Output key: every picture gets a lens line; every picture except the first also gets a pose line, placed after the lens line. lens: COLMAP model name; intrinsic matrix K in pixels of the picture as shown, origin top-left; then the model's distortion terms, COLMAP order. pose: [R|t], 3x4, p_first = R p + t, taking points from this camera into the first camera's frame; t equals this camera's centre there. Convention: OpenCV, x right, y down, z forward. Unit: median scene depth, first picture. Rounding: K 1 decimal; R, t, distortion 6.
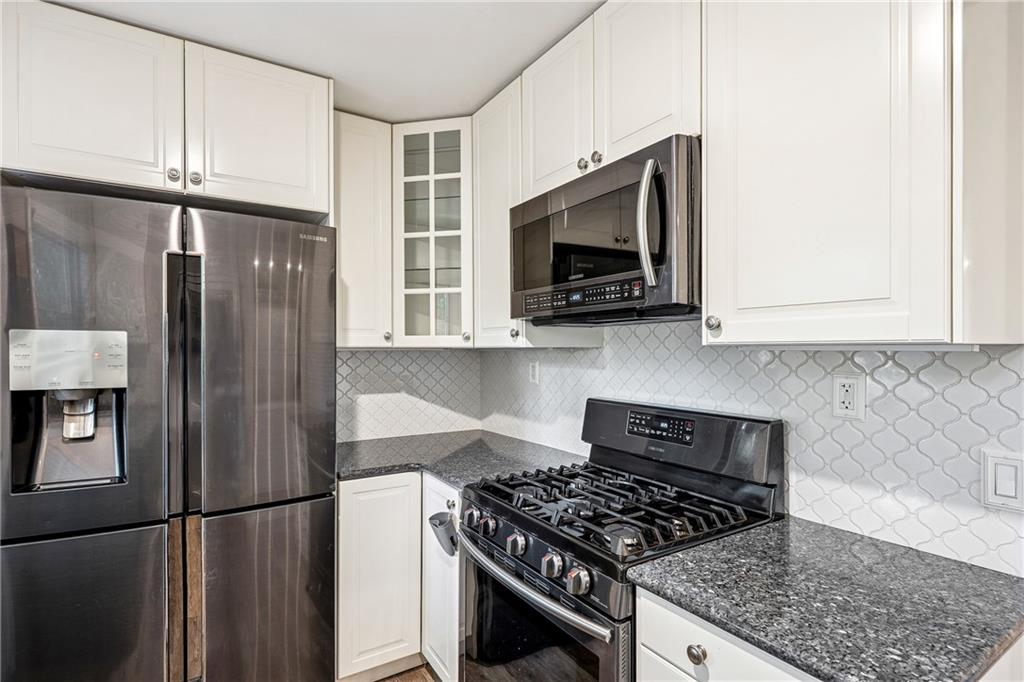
lens RADIAL K [[496.4, 0, 511.2], [0, 496.4, 351.0], [0, 0, 1]] dist [-0.001452, 0.000498]
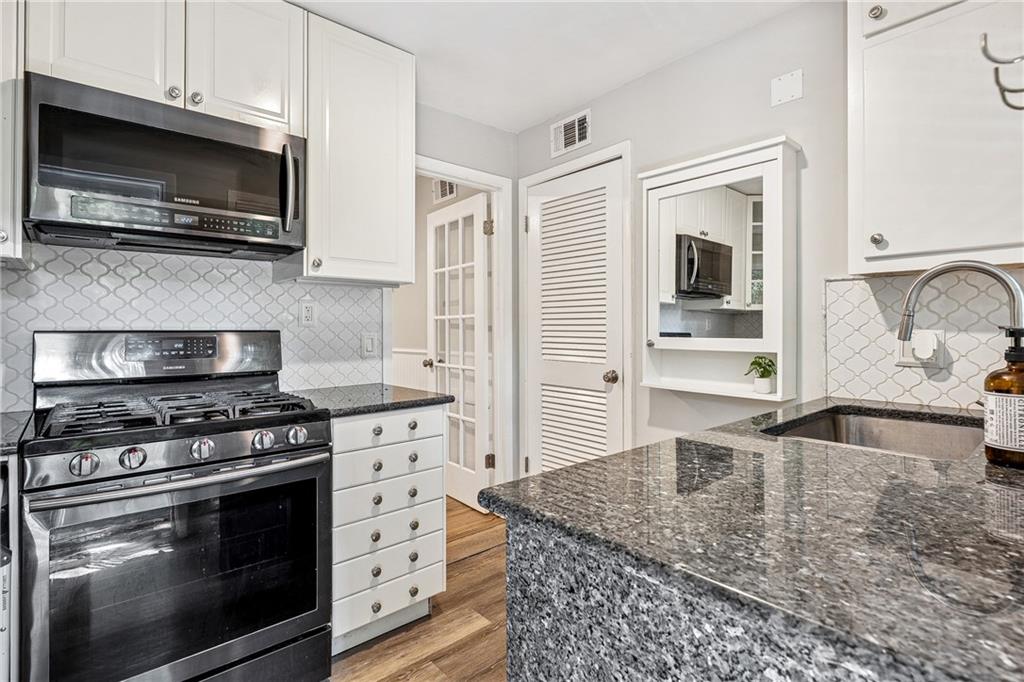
lens RADIAL K [[496.4, 0, 512.6], [0, 496.4, 331.3], [0, 0, 1]] dist [-0.001452, 0.000498]
pose [[-0.158080, -0.001402, 0.987425, -1.052760], [0.005219, 0.999984, 0.002256, 0.134551], [-0.987413, 0.005510, -0.158070, 0.486664]]
